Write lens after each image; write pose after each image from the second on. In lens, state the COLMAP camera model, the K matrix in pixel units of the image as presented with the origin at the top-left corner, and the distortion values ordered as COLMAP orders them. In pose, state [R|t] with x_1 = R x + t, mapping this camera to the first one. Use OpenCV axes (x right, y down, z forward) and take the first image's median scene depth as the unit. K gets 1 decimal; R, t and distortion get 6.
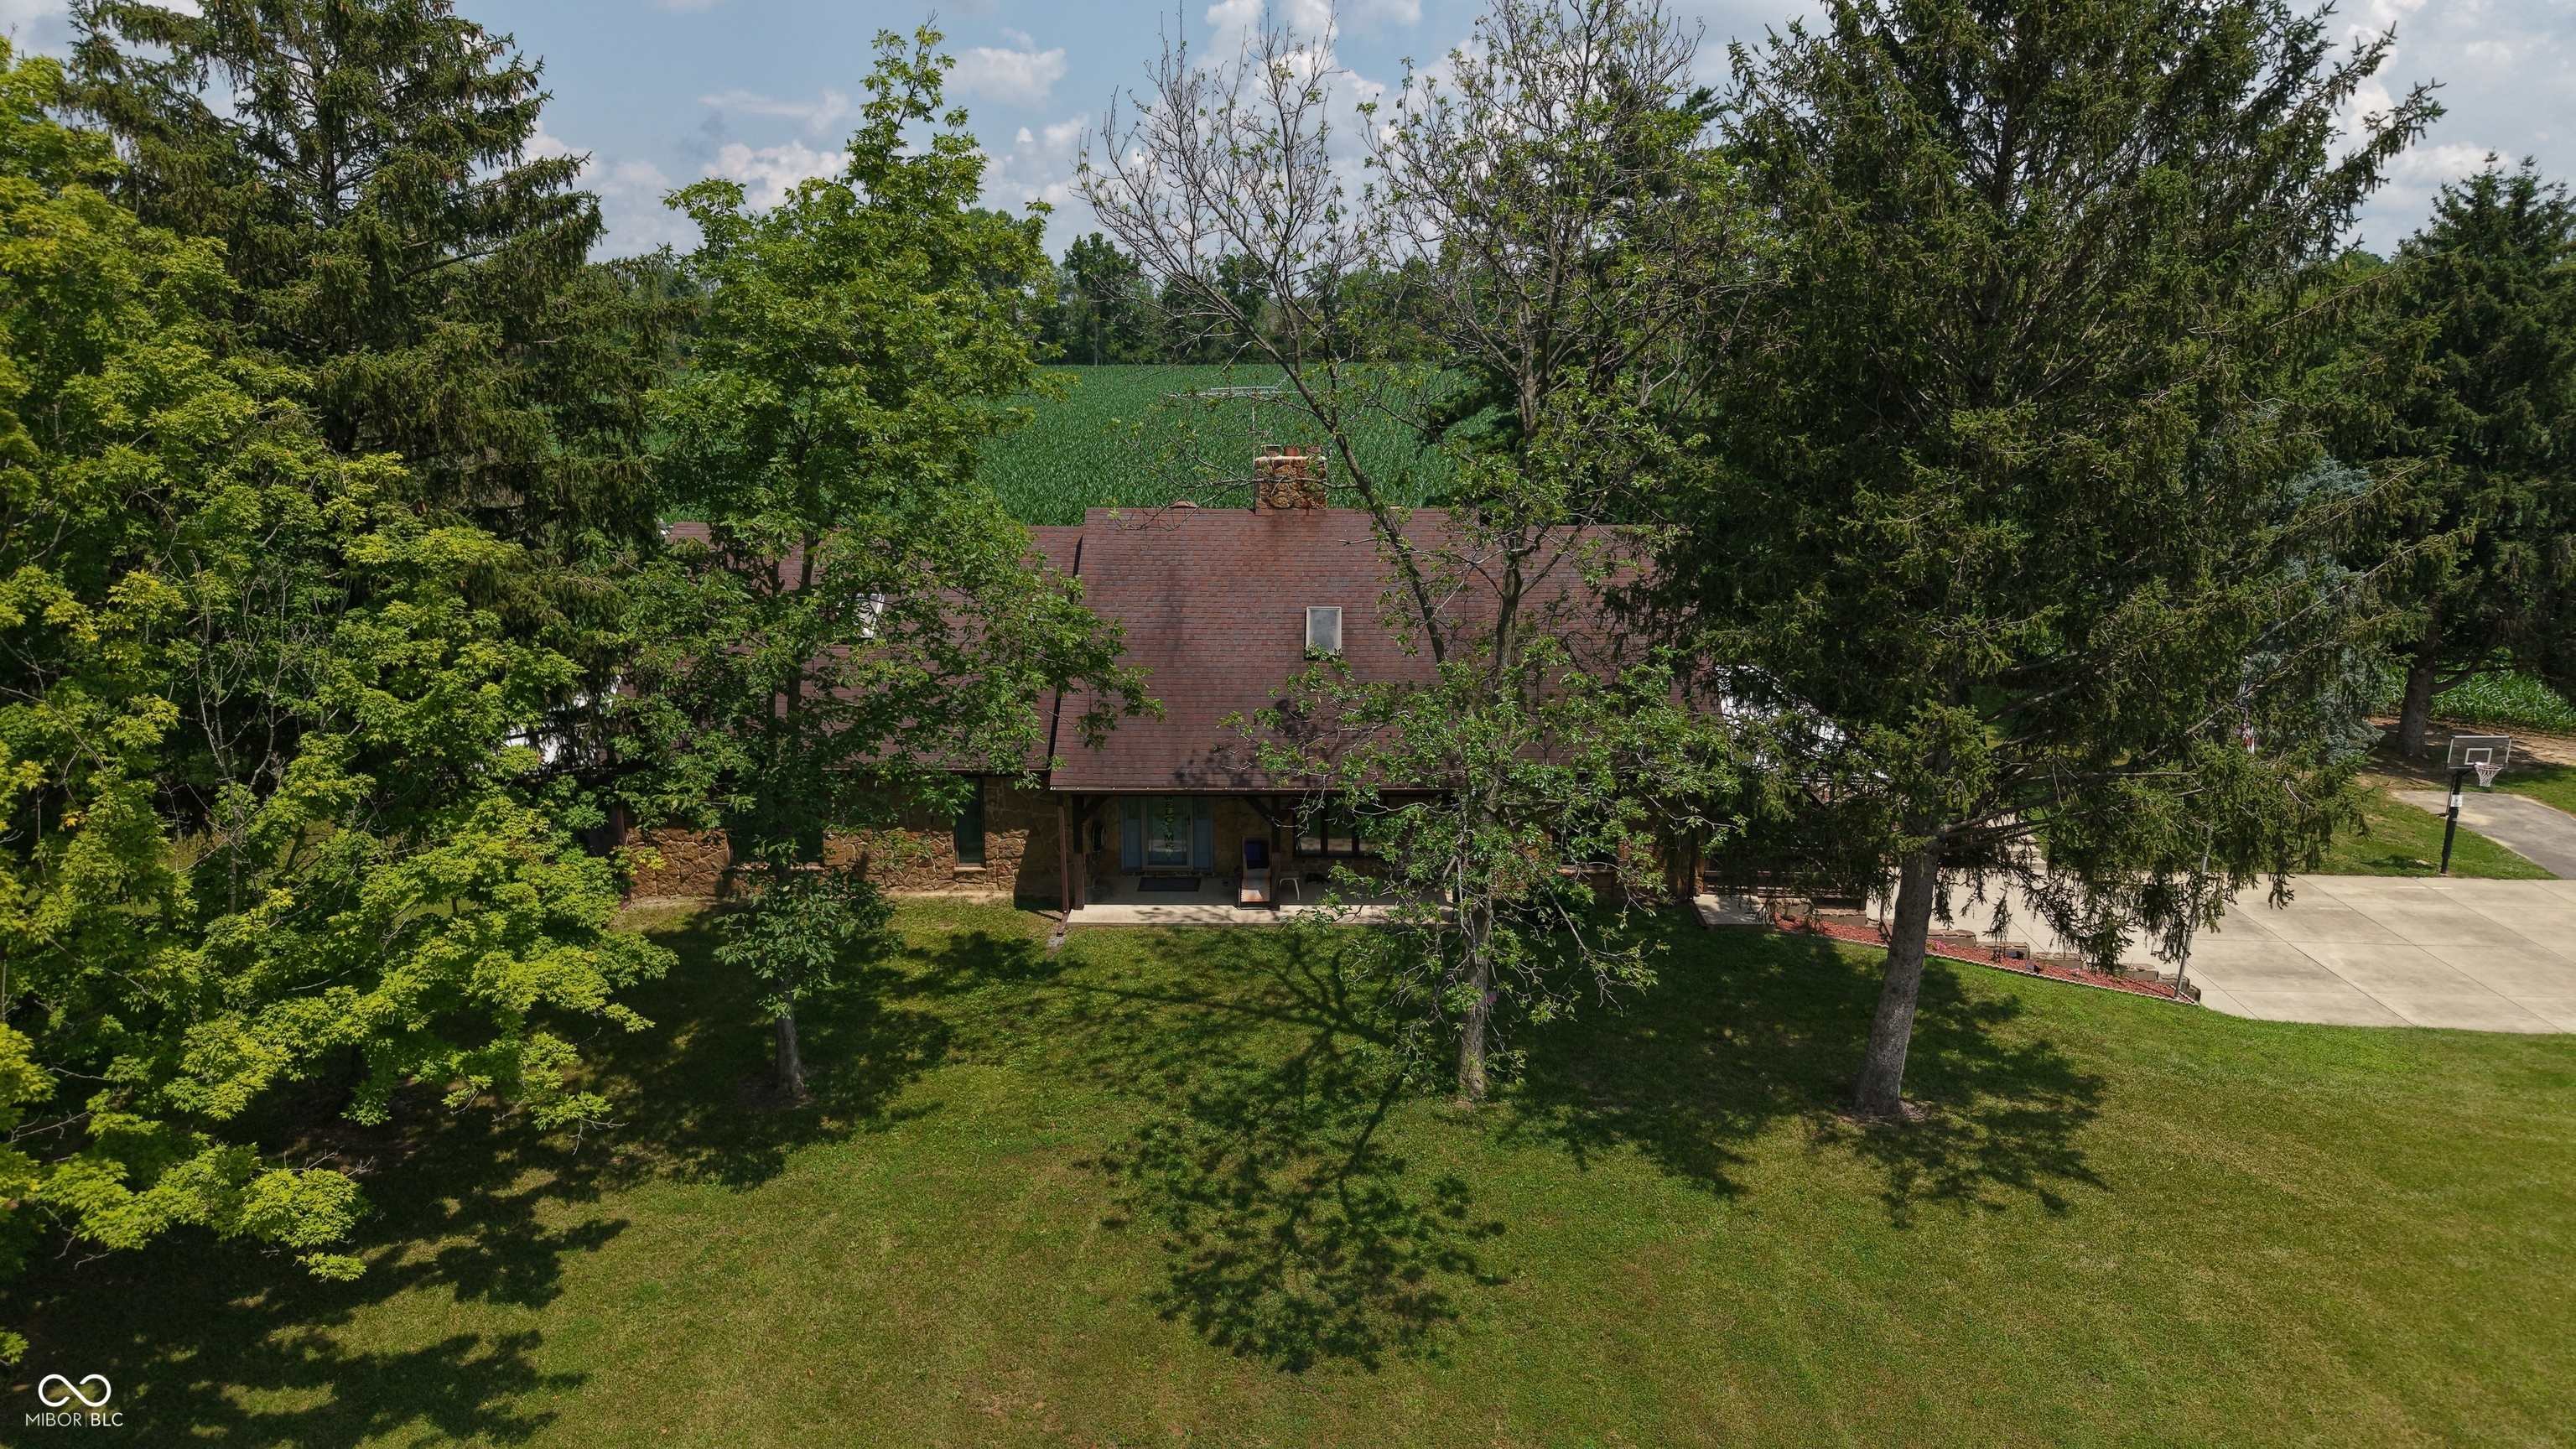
lens RADIAL K [[1766.8, 0, 1288.0], [0, 1766.8, 724.5], [0, 0, 1]] dist [-0.009421, -0.002230]
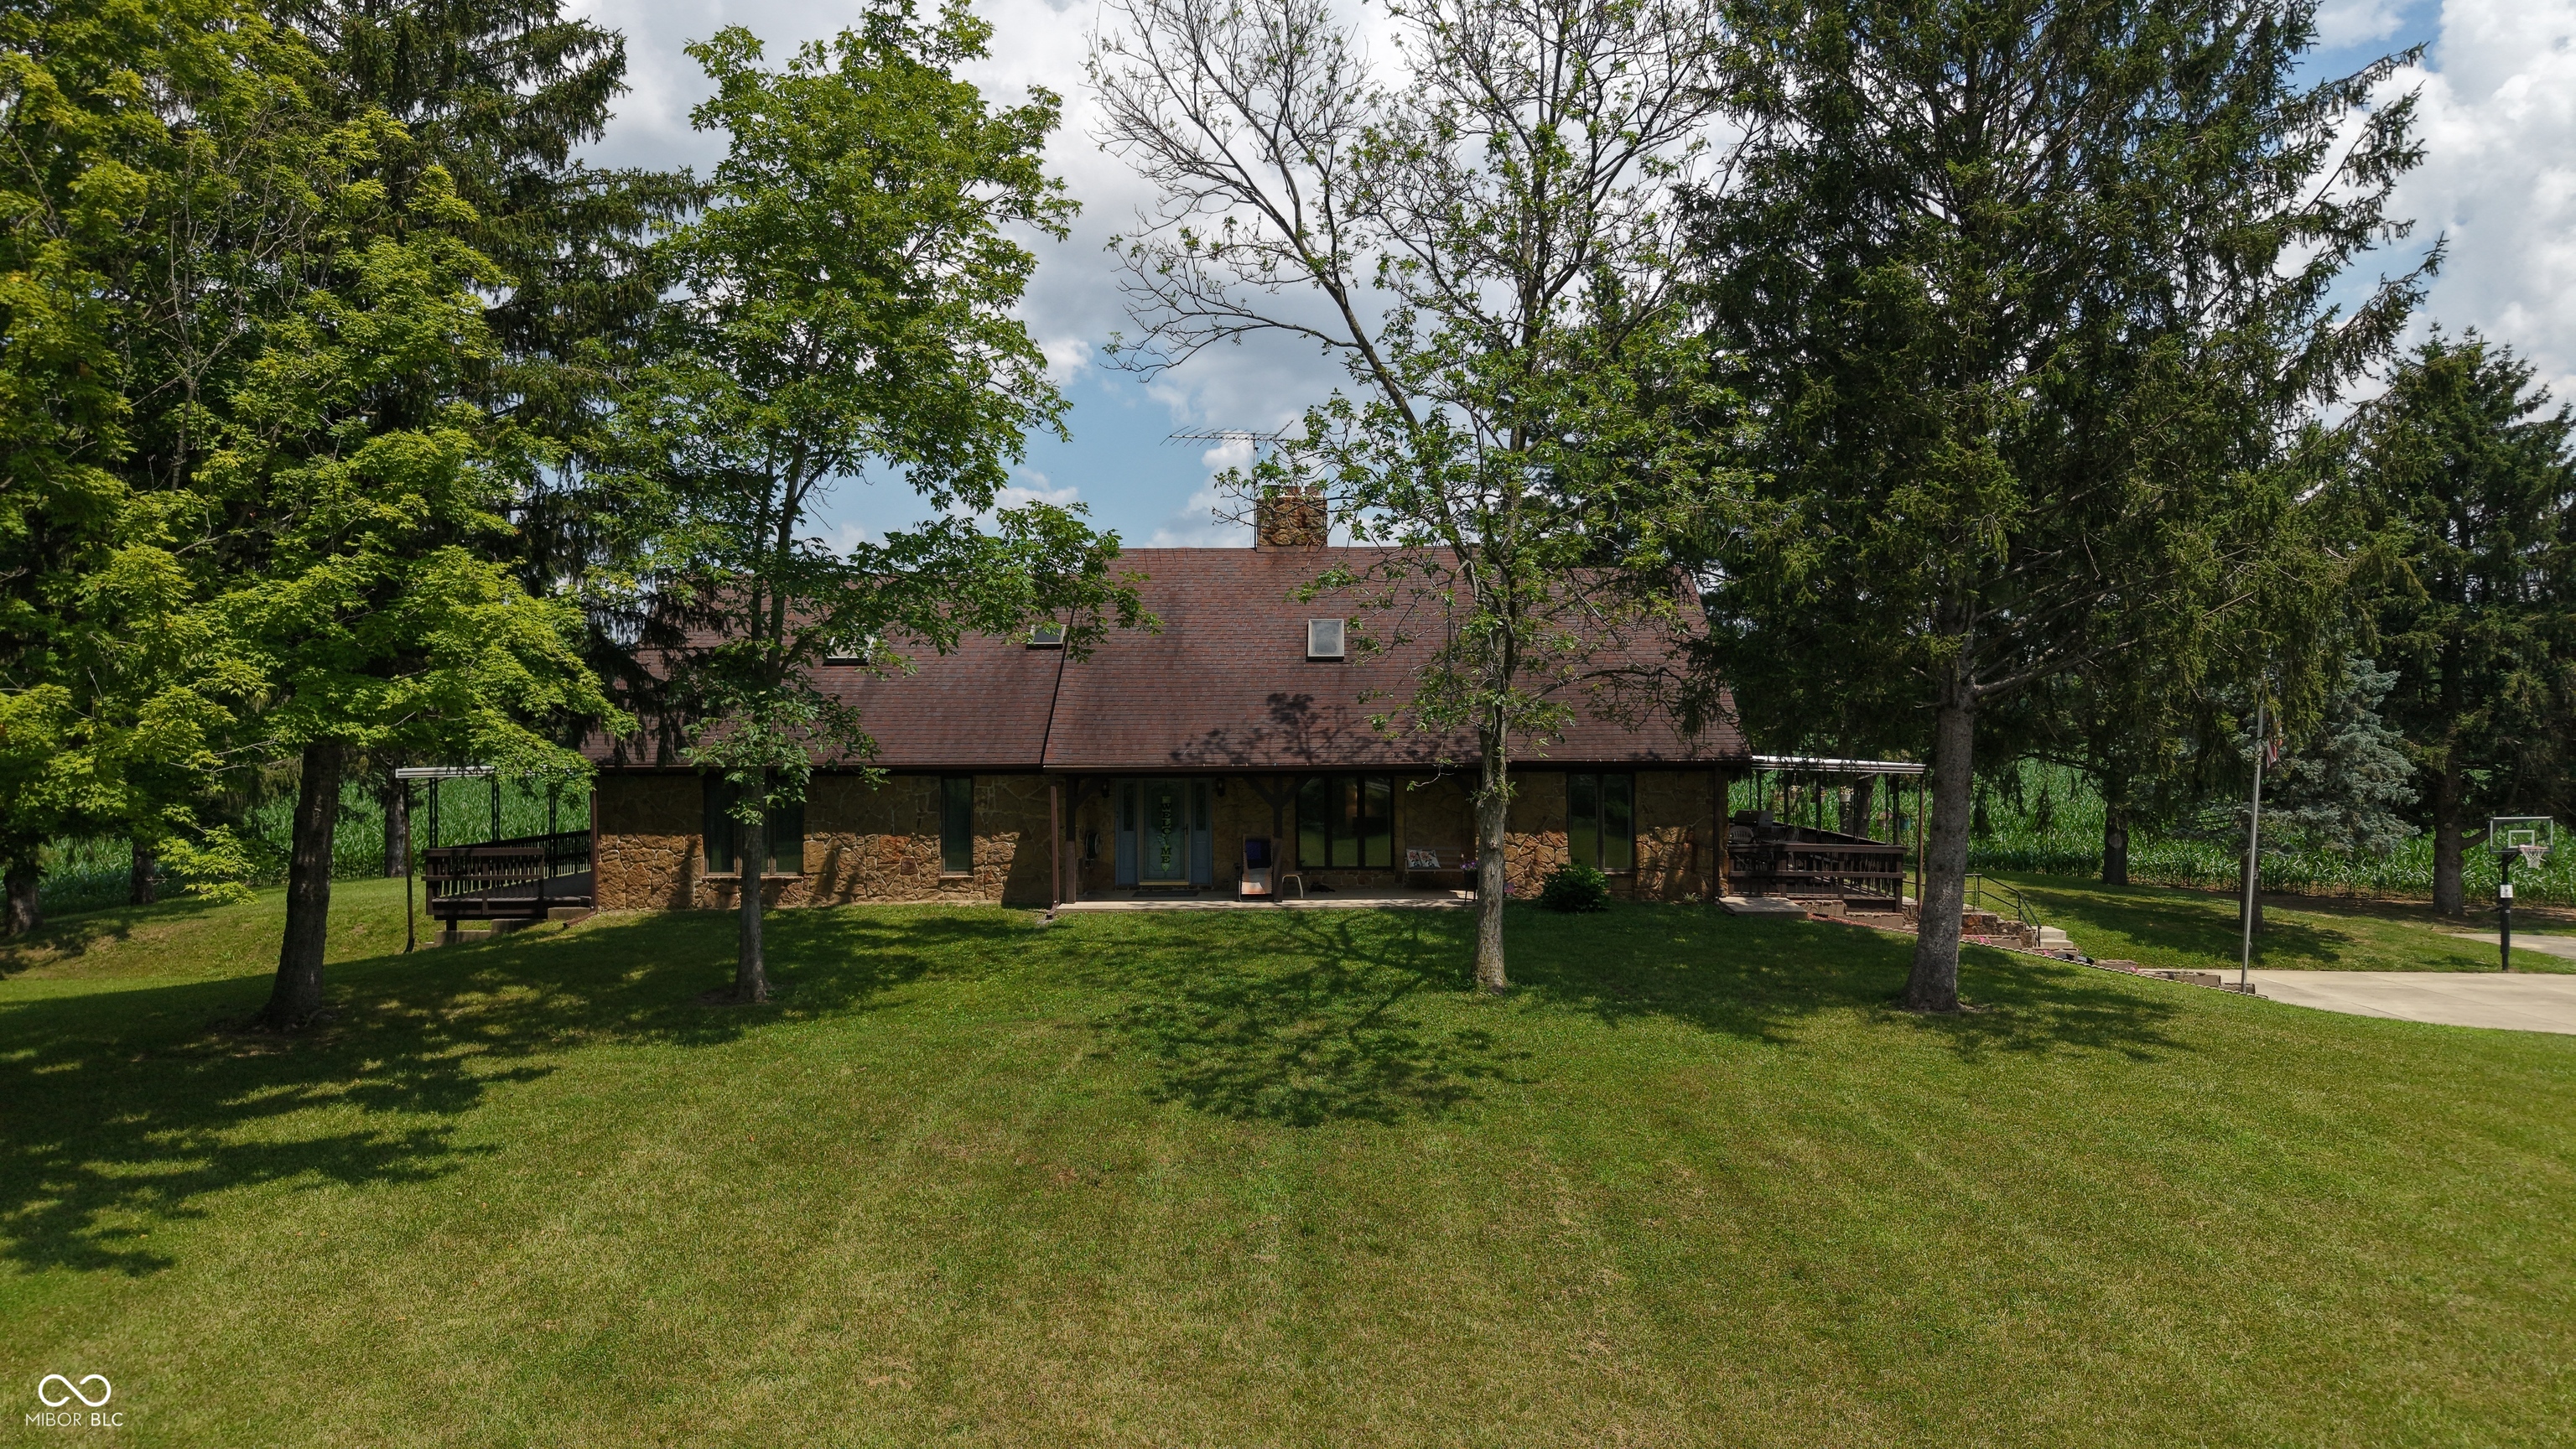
lens RADIAL K [[1764.6, 0, 1288.0], [0, 1764.6, 724.5], [0, 0, 1]] dist [-0.003517, -0.000322]
pose [[0.999948, -0.010091, 0.001385, -0.002193], [0.010131, 0.971455, -0.237007, 0.312822], [0.001046, 0.237008, 0.971507, 0.076909]]
